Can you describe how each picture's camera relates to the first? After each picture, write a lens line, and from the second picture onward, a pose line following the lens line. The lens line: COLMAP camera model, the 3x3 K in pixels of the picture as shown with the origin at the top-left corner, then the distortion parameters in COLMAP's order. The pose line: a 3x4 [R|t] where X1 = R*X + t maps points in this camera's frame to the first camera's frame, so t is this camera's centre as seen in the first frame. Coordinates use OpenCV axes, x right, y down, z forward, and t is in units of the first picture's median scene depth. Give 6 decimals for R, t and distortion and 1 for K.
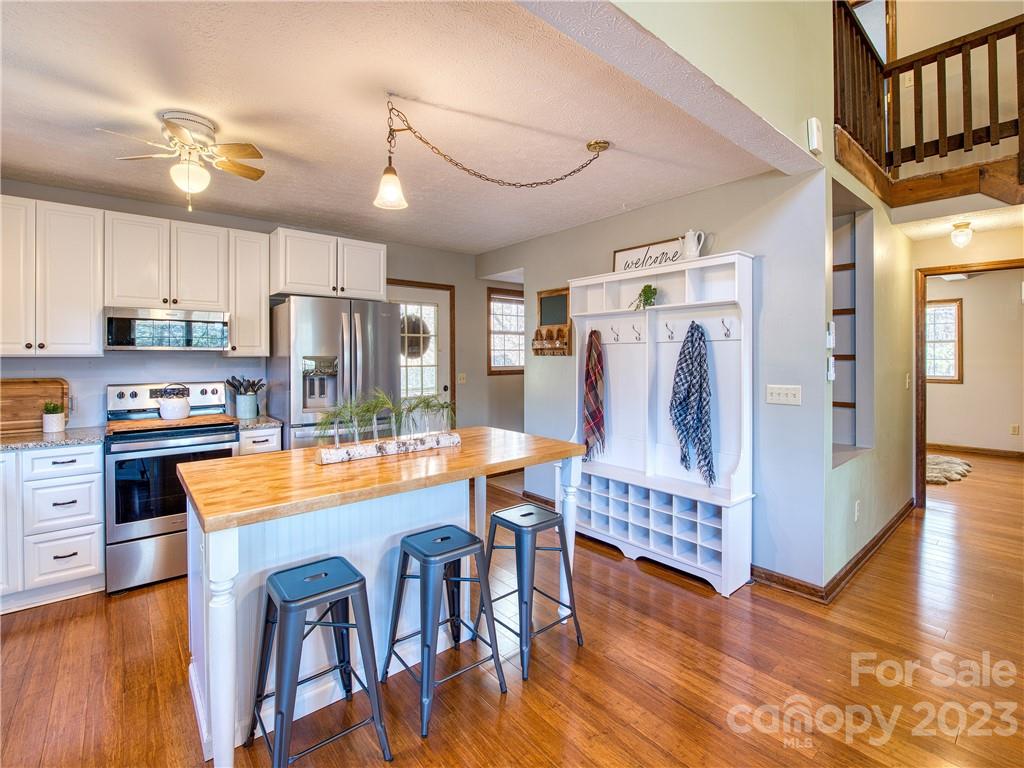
lens RADIAL K [[464.9, 0, 505.1], [0, 464.9, 351.7], [0, 0, 1]] dist [-0.002566, 0.000646]
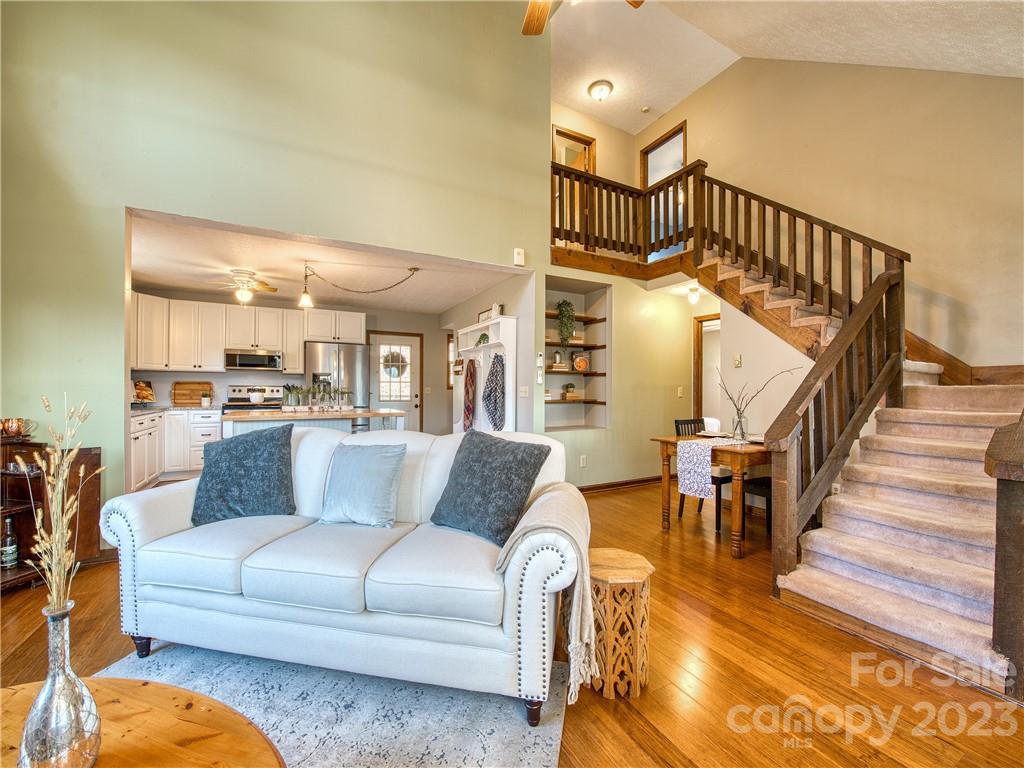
lens RADIAL K [[409.2, 0, 512.5], [0, 409.2, 385.7], [0, 0, 1]] dist [-0.003179, -0.000677]
pose [[0.979130, 0.003615, -0.203204, 0.710199], [-0.003969, 0.999991, -0.001333, 0.060849], [0.203198, 0.002111, 0.979135, -0.506269]]
